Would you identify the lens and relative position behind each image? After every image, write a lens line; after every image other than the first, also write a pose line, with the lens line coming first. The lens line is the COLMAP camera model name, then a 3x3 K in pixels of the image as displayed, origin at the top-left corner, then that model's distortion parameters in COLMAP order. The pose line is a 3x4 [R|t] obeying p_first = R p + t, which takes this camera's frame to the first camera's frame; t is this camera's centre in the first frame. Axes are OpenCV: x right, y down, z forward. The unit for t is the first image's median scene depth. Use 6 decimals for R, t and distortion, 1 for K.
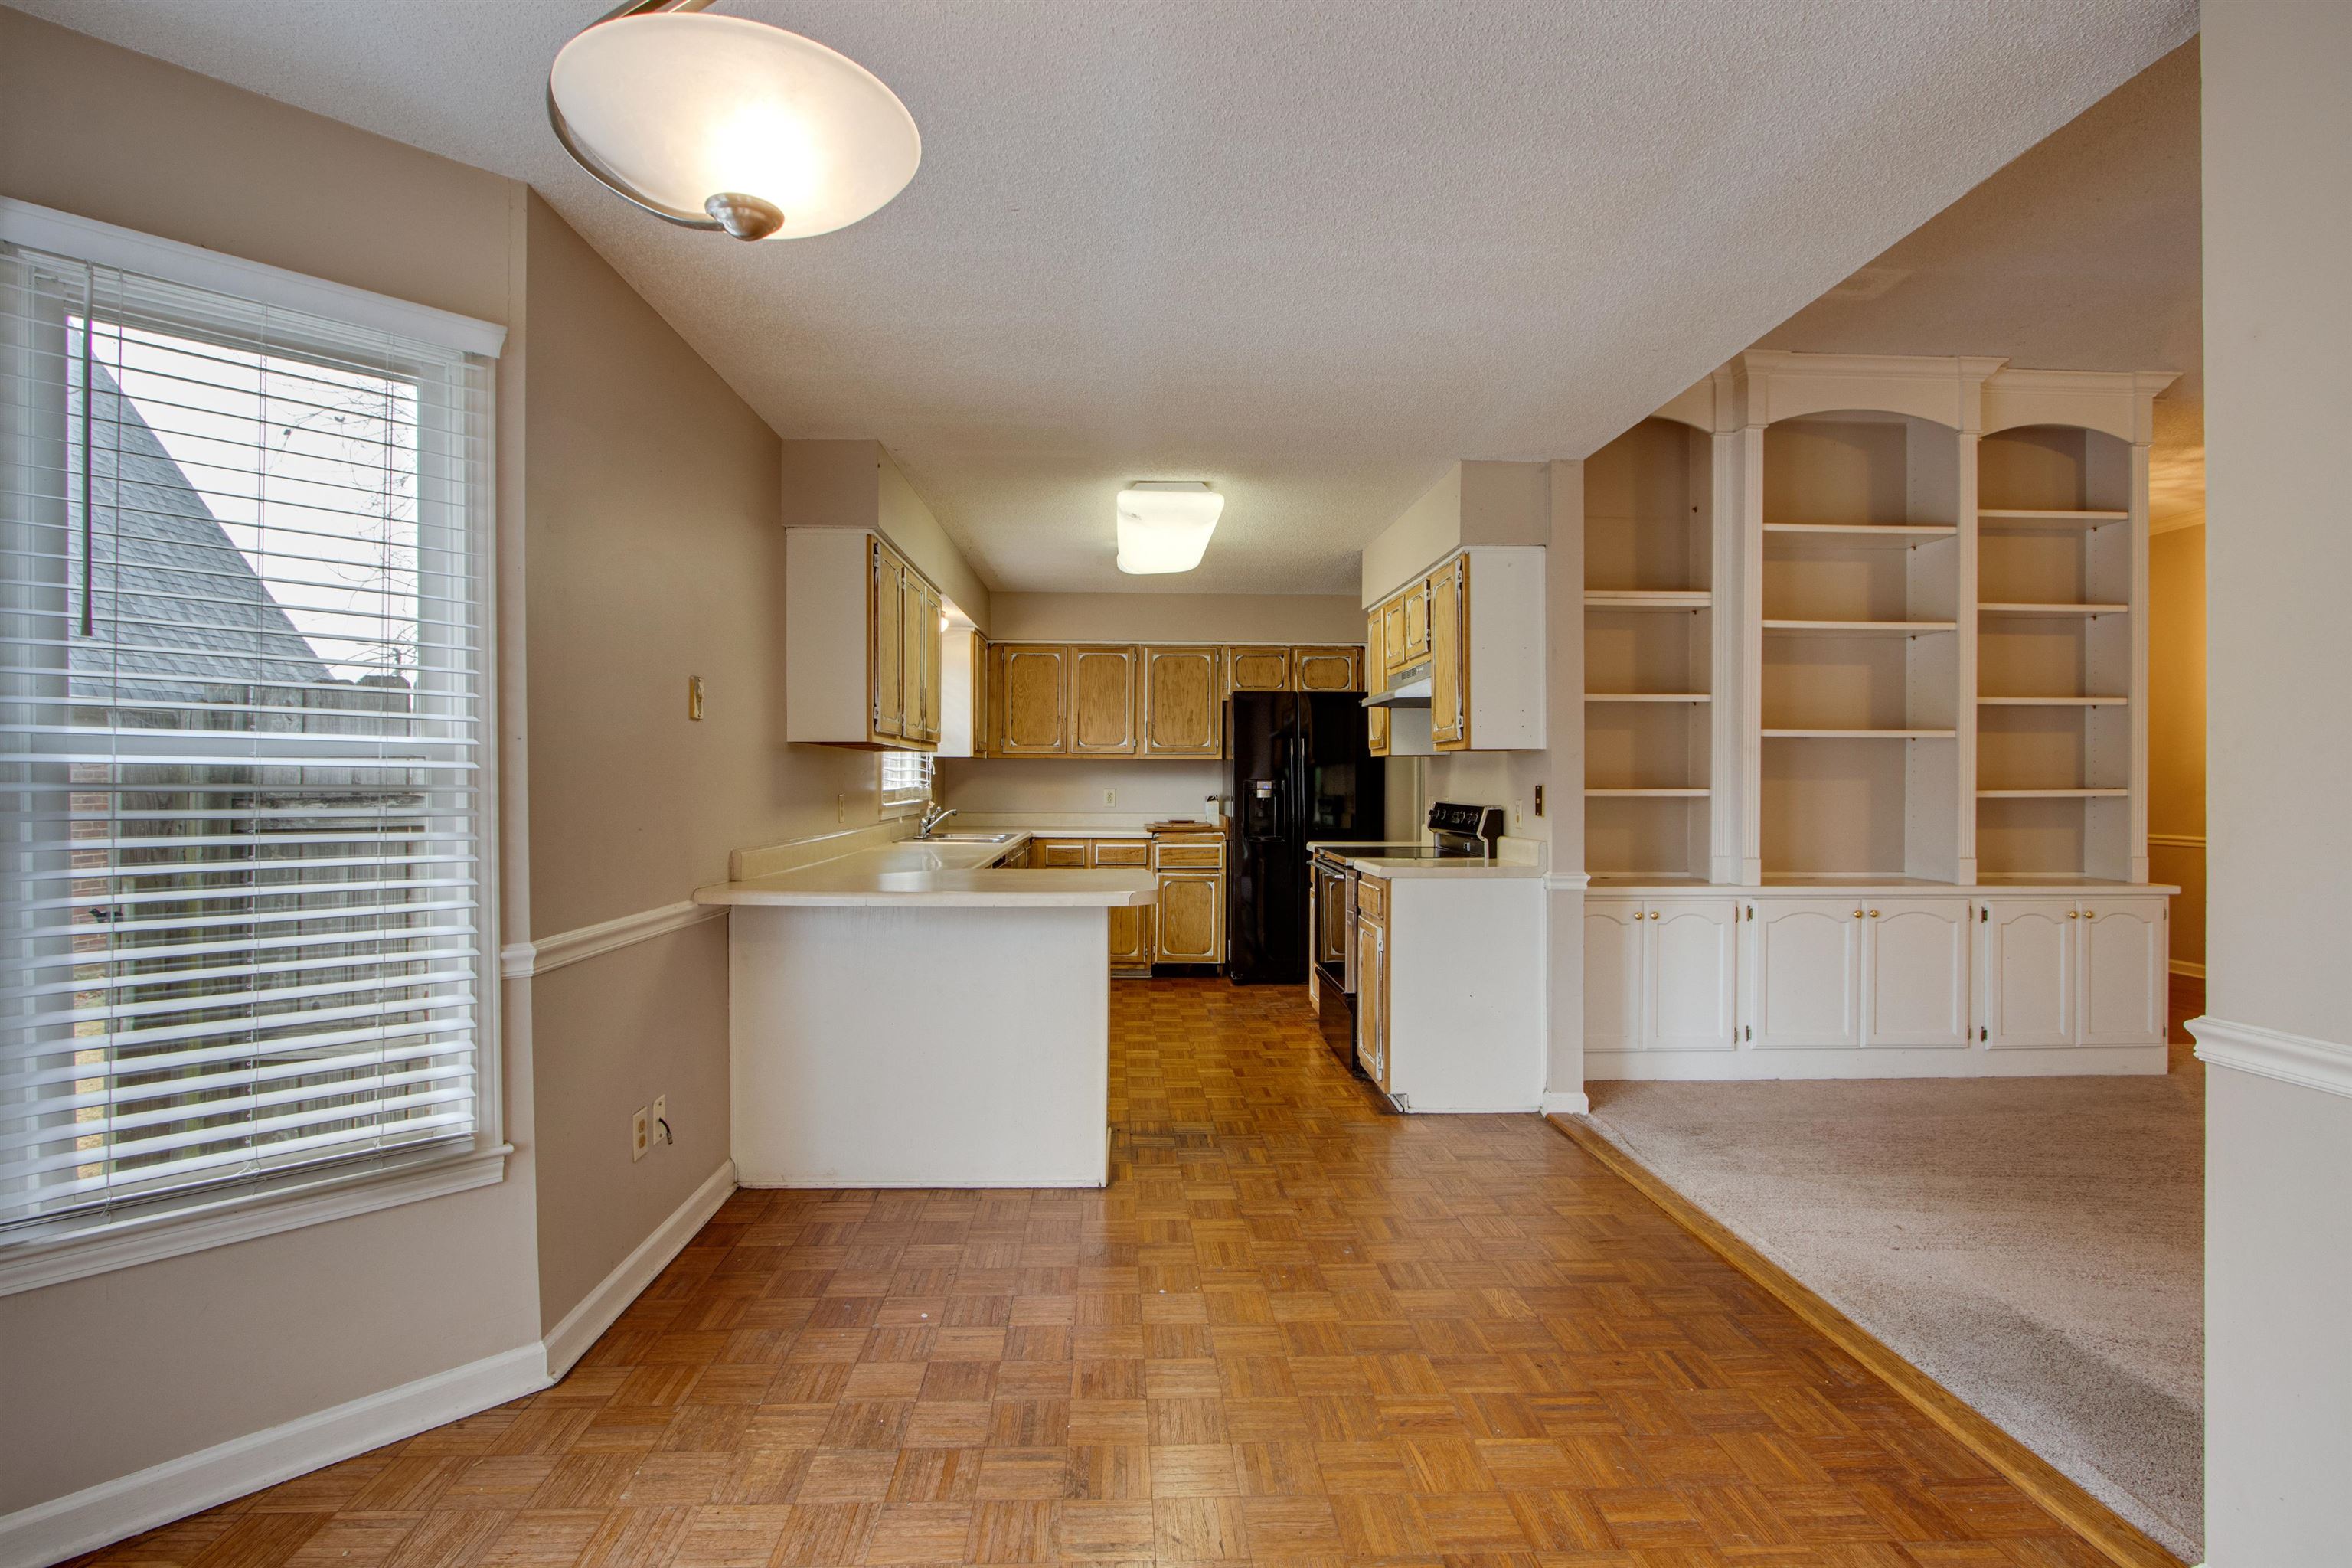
lens RADIAL K [[1133.5, 0, 1183.8], [0, 1133.5, 777.1], [0, 0, 1]] dist [-0.012964, 0.004789]
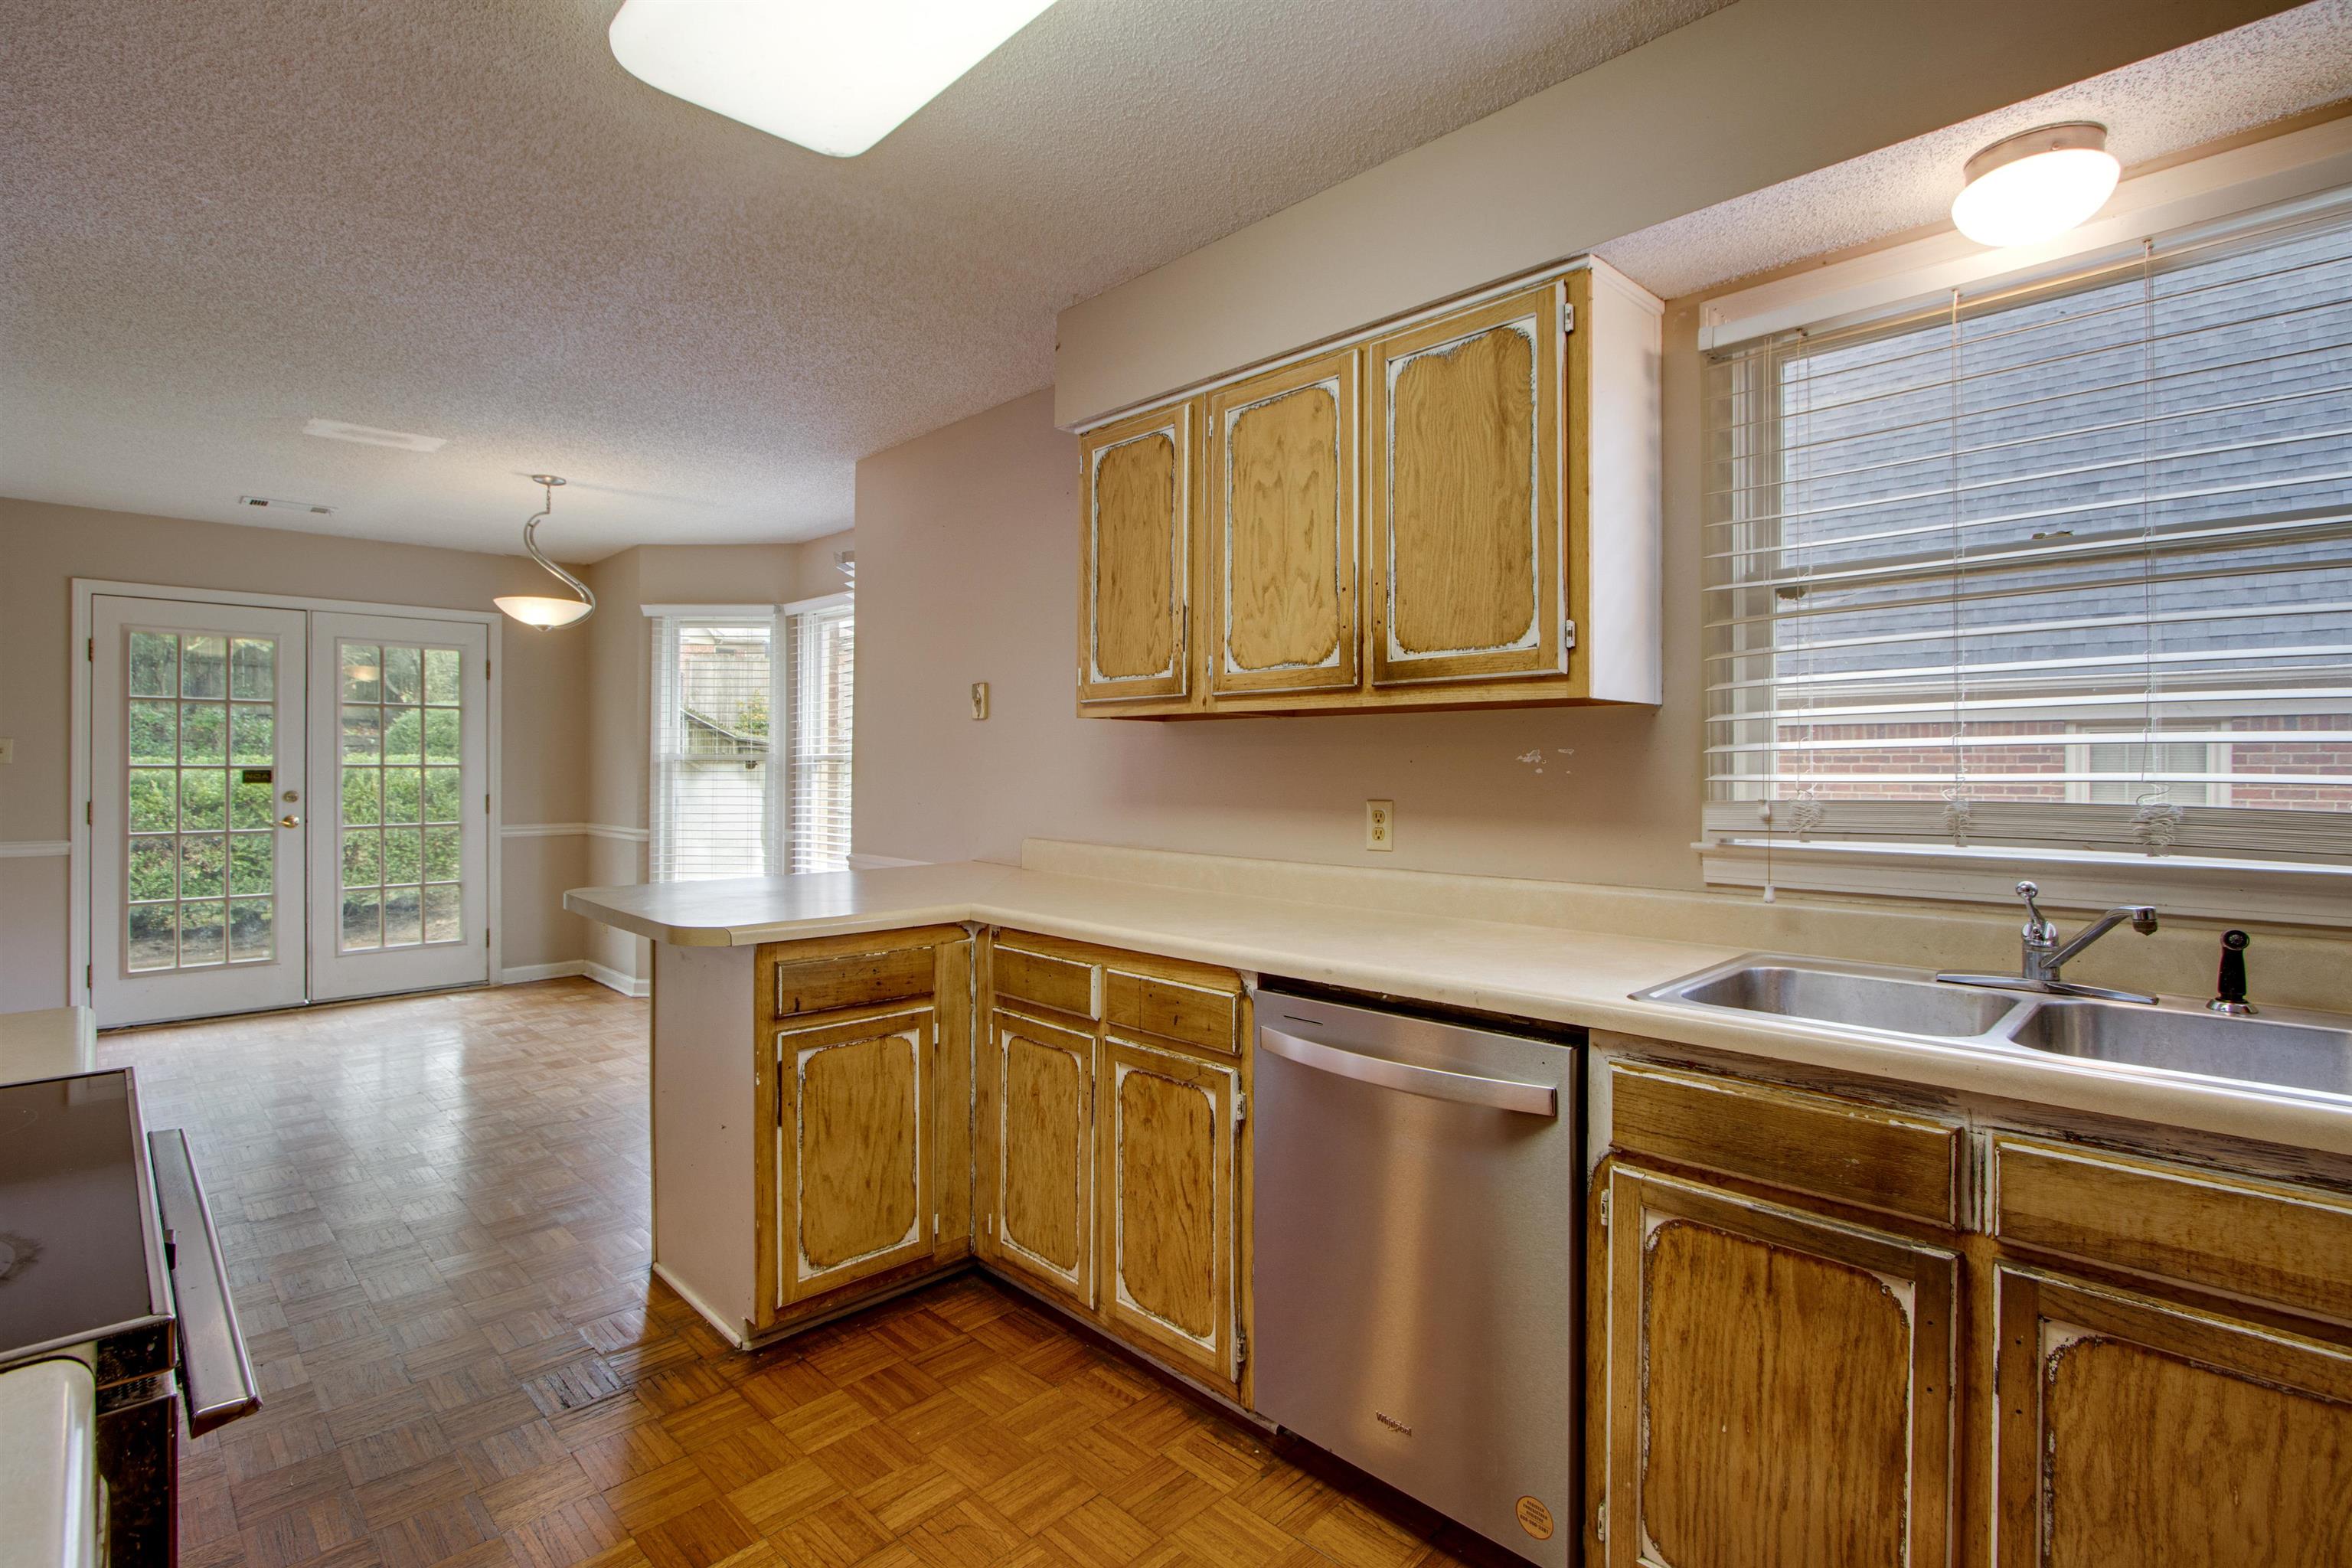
lens RADIAL K [[1133.5, 0, 1176.2], [0, 1133.5, 765.0], [0, 0, 1]] dist [-0.012964, 0.004789]
pose [[-0.755757, -0.006254, -0.654822, 0.127713], [-0.003622, 0.999979, -0.005370, 0.001931], [0.654842, -0.001687, -0.755764, 1.317455]]
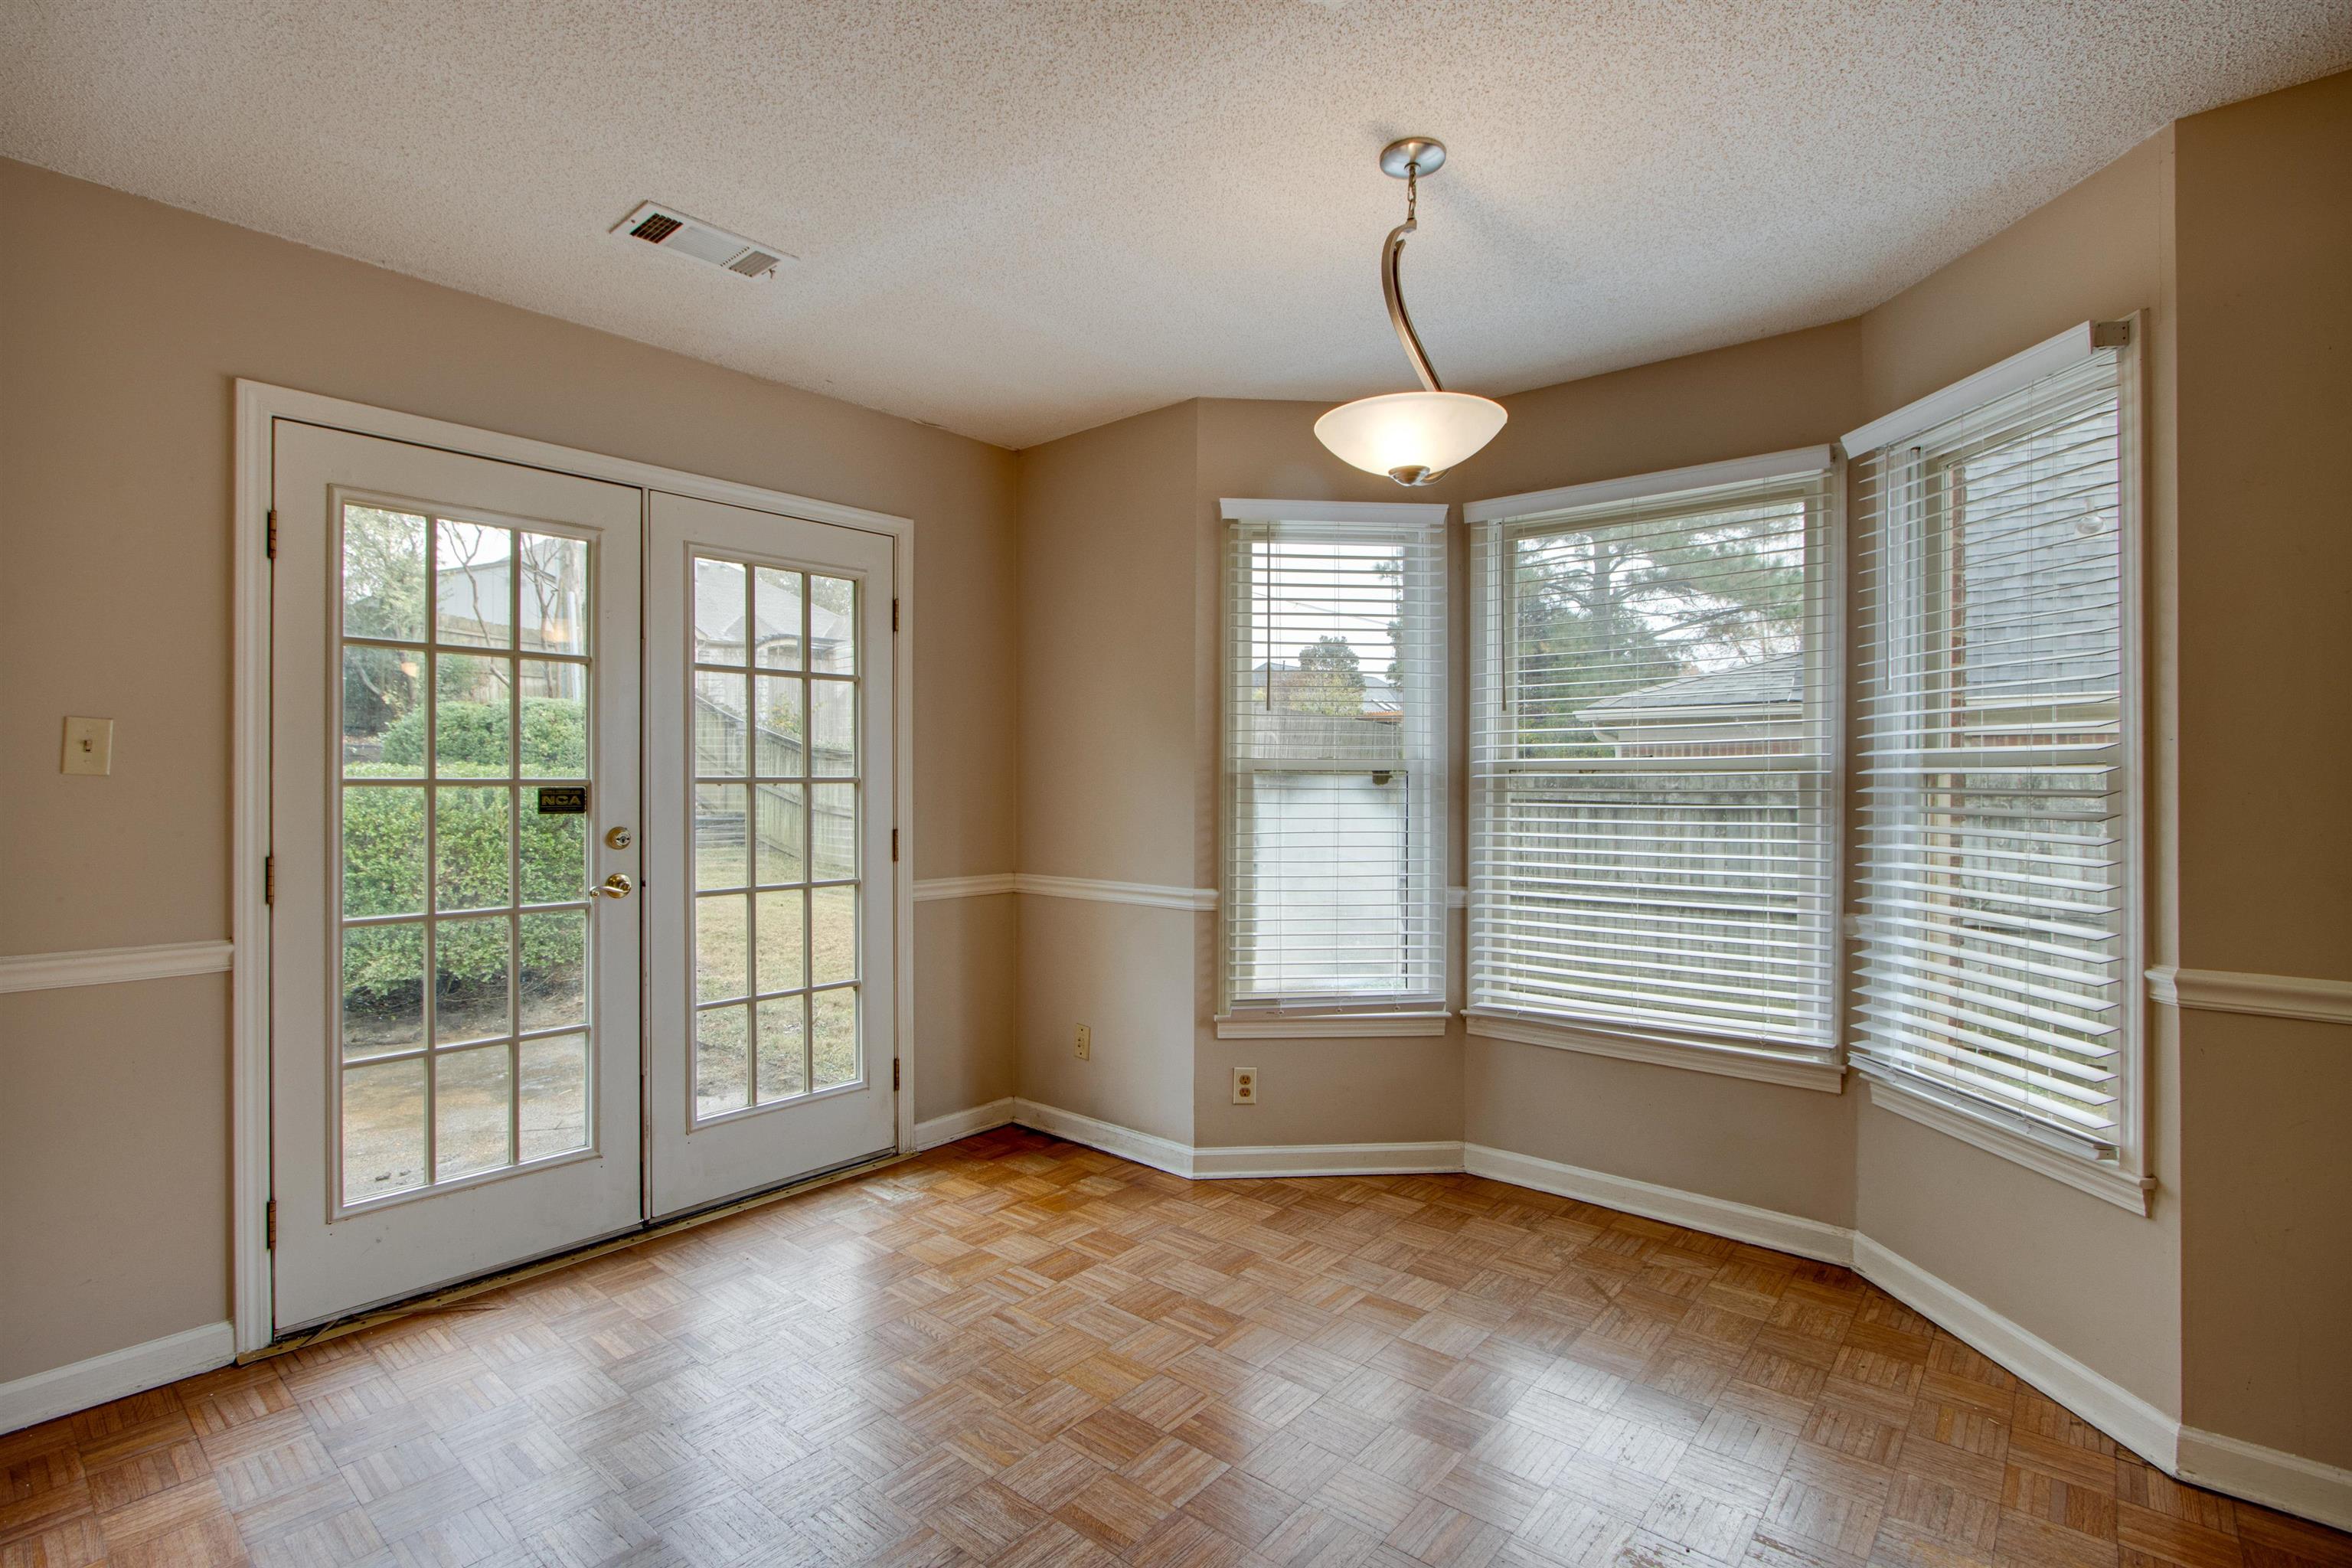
lens RADIAL K [[1133.5, 0, 1166.0], [0, 1133.5, 780.1], [0, 0, 1]] dist [-0.012964, 0.004789]
pose [[-0.698513, -0.004010, -0.715586, 0.286360], [-0.002697, 0.999992, -0.002970, 0.001044], [0.715592, -0.000145, -0.698519, 0.488554]]
